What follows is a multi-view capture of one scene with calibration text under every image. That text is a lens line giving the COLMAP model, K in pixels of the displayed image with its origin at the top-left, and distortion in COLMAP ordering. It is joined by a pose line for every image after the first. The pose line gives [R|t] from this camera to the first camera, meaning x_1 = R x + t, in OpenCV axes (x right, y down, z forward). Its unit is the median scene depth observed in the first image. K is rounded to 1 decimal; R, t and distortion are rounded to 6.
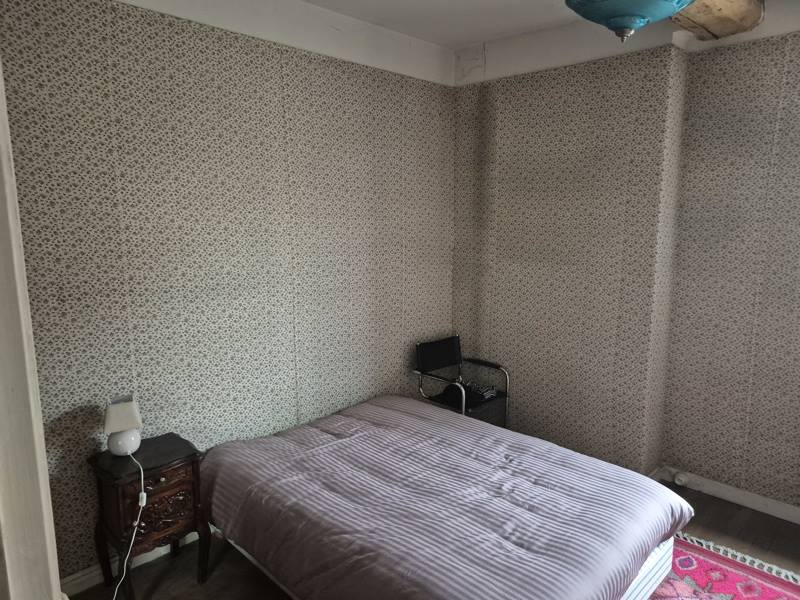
lens RADIAL K [[538.5, 0, 398.0], [0, 538.5, 301.9], [0, 0, 1]] dist [0.013103, 0.001597]
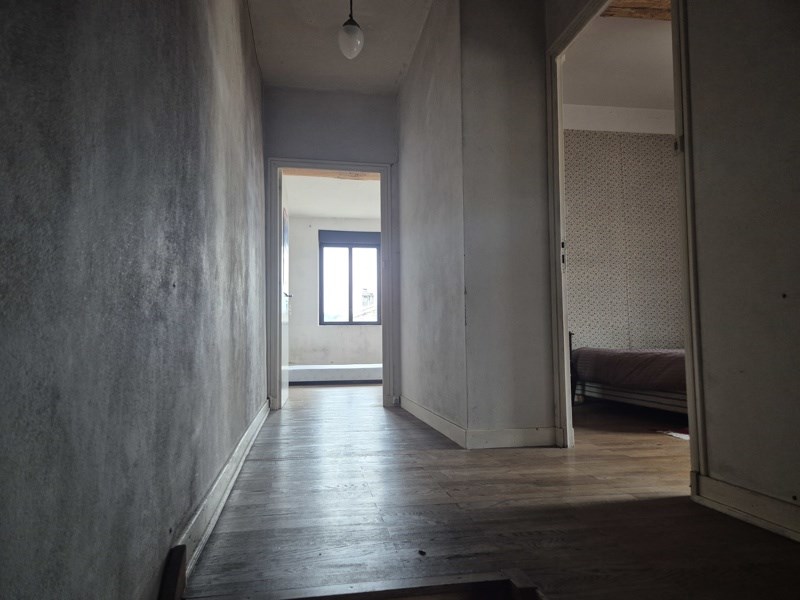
lens RADIAL K [[531.0, 0, 396.9], [0, 531.0, 301.6], [0, 0, 1]] dist [0.049203, 0.001000]
pose [[0.823219, -0.042380, -0.566141, 0.151946], [-0.087506, 0.975821, -0.200289, 0.469504], [0.560940, 0.214422, 0.799606, -0.687725]]
